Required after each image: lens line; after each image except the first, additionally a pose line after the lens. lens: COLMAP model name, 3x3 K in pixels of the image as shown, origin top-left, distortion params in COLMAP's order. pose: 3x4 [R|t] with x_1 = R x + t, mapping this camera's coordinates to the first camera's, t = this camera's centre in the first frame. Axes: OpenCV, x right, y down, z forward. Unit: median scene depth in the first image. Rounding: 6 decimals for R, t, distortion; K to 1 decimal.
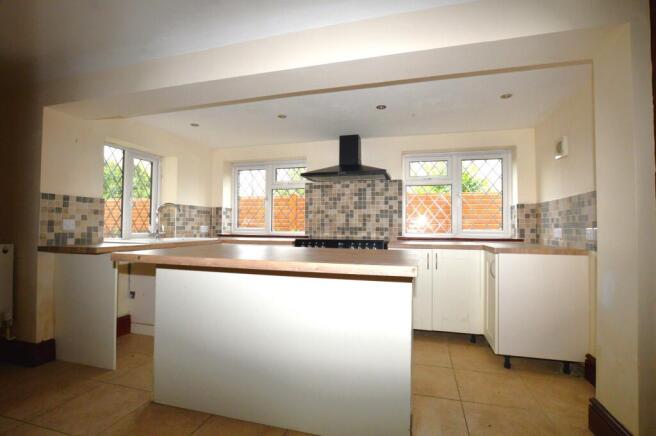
lens RADIAL K [[308.3, 0, 330.4], [0, 308.3, 219.8], [0, 0, 1]] dist [-0.000075, 0.000034]
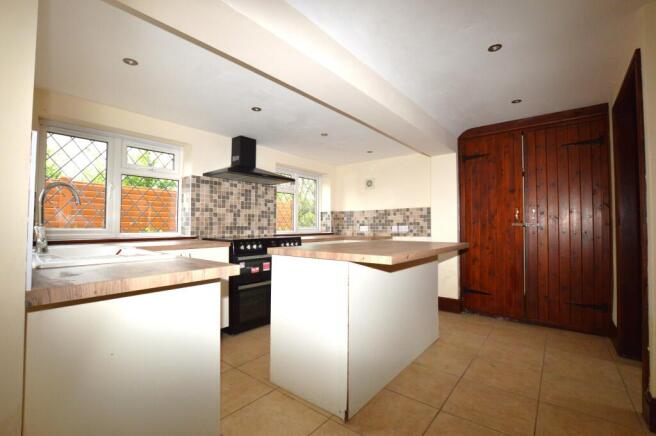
lens RADIAL K [[283.8, 0, 329.0], [0, 283.8, 218.6], [0, 0, 1]] dist [-0.004175, 0.000772]
pose [[0.427572, 0.014305, 0.903868, -0.656262], [-0.023066, 0.999722, -0.004910, -0.004071], [-0.903687, -0.018749, 0.427783, 0.329797]]
